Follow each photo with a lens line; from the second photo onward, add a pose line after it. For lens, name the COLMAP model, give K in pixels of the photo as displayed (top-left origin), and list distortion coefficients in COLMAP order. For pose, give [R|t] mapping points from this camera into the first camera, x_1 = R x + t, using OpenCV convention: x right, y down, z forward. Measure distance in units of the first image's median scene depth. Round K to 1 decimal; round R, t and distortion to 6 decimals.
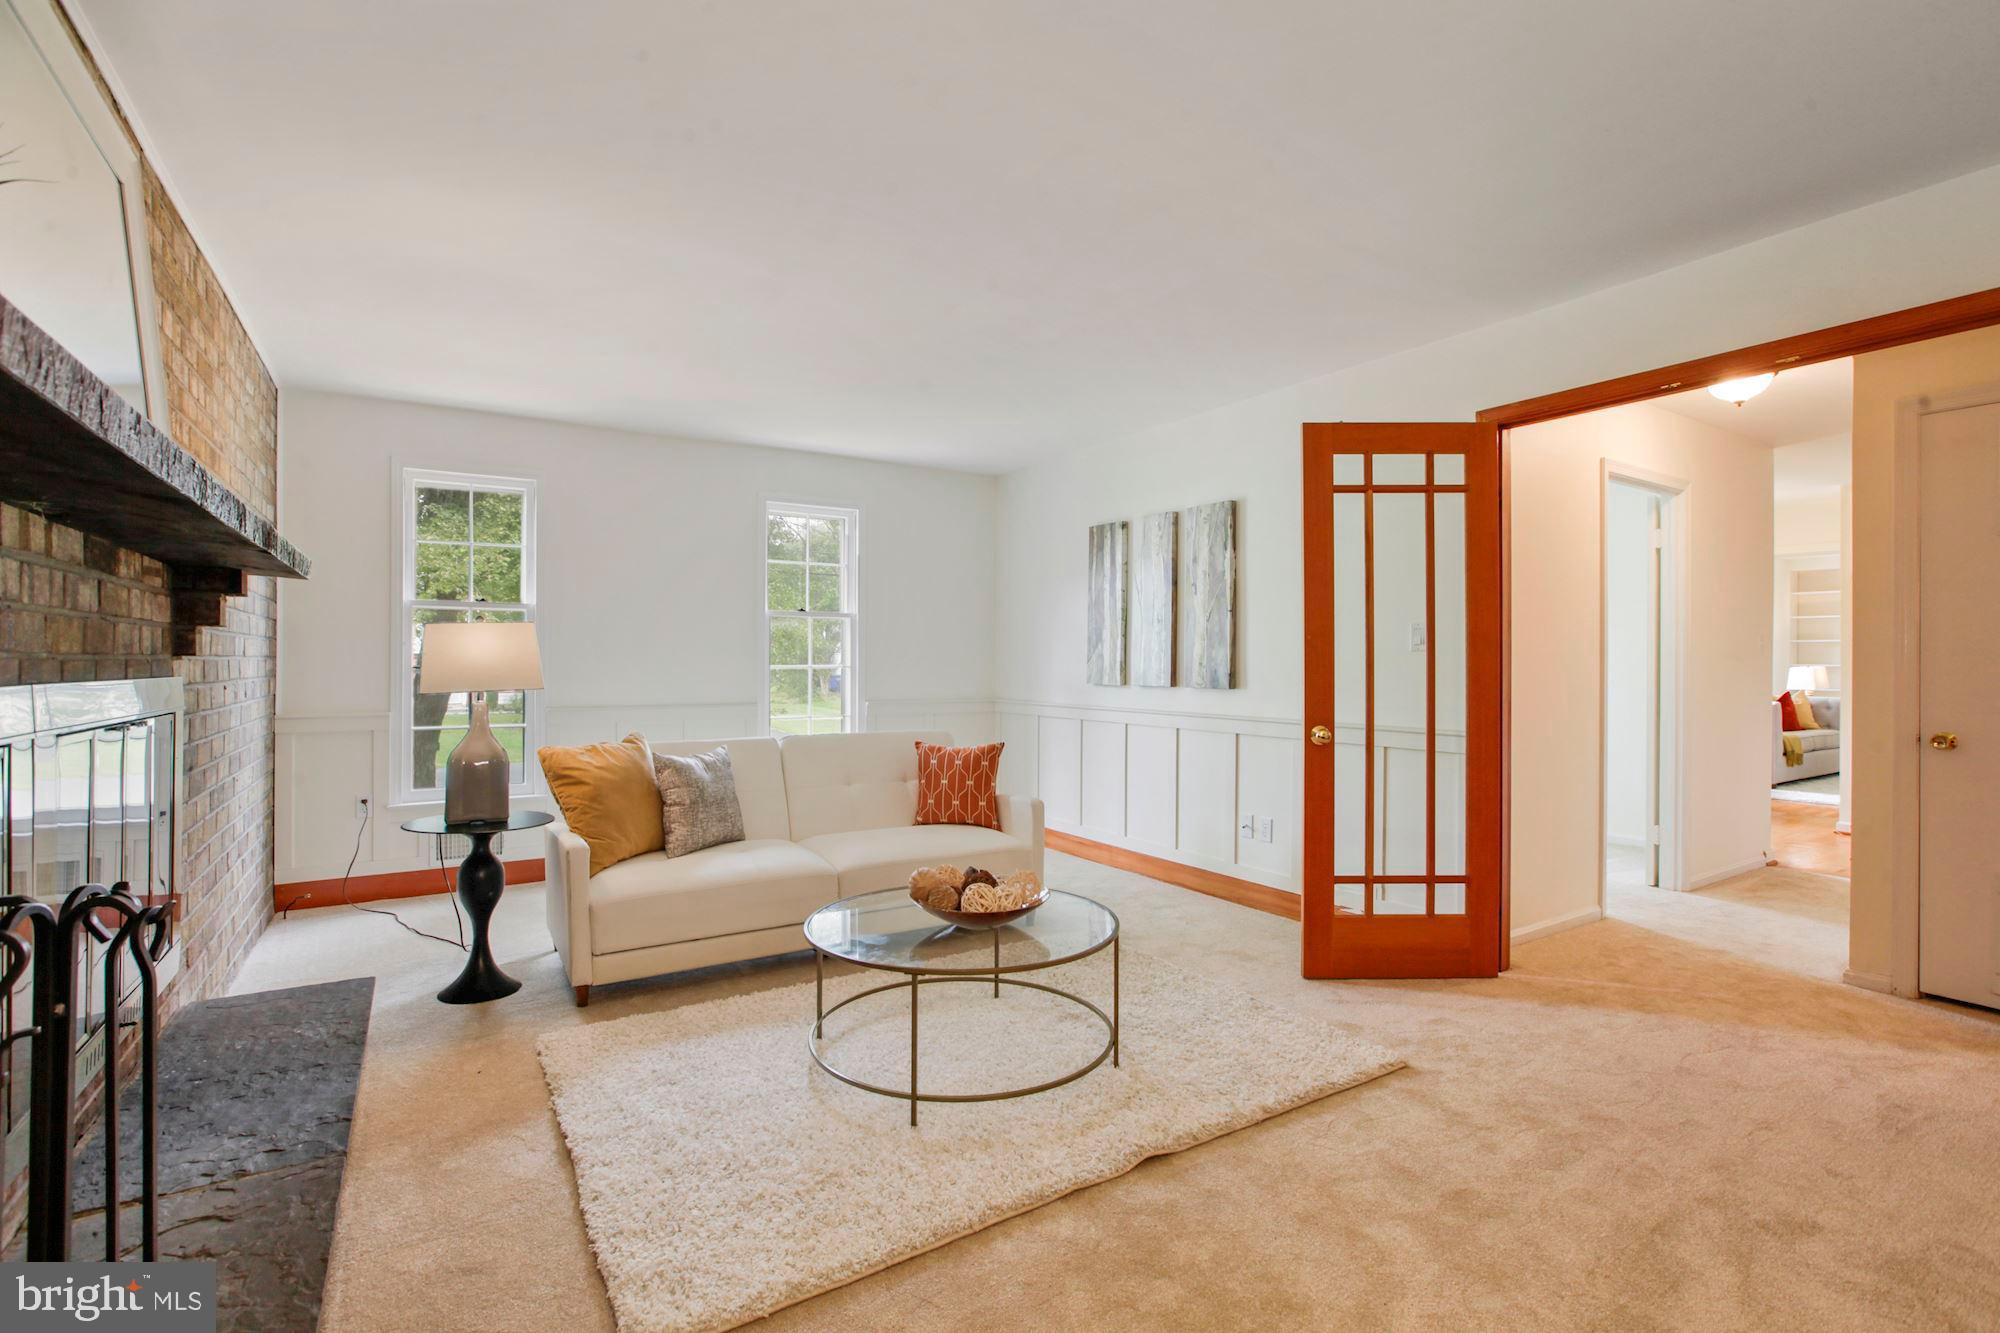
lens RADIAL K [[916.1, 0, 1006.4], [0, 916.1, 664.4], [0, 0, 1]] dist [-0.037269, 0.017732]
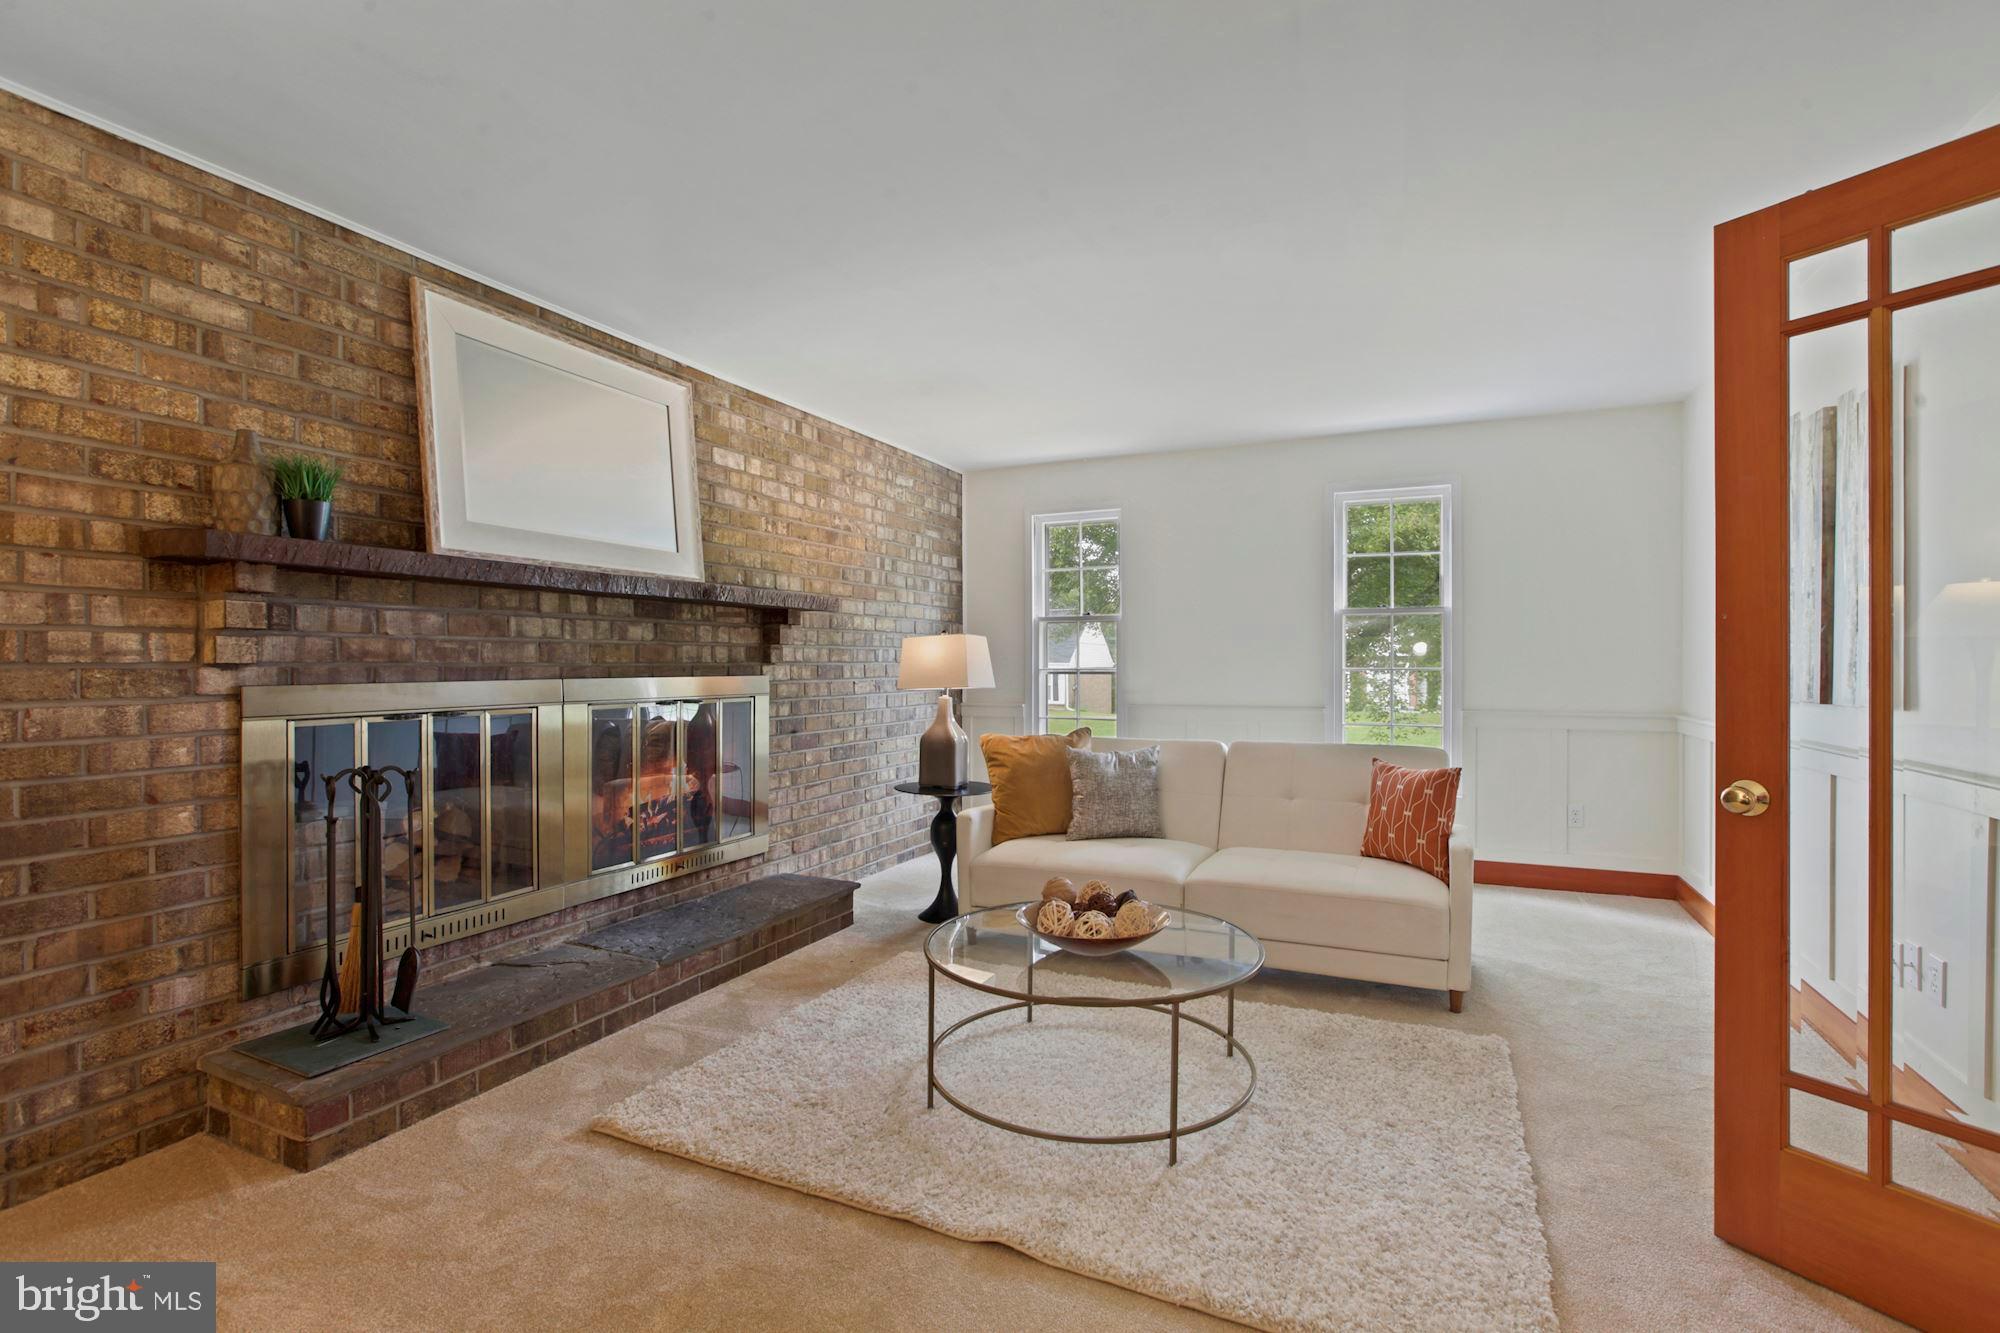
lens RADIAL K [[916.1, 0, 1006.4], [0, 916.1, 664.4], [0, 0, 1]] dist [-0.037269, 0.017732]
pose [[0.531702, -0.004634, -0.846919, 0.559127], [0.003560, 0.999988, -0.003237, -0.000188], [0.846924, -0.001294, 0.531712, 0.348150]]
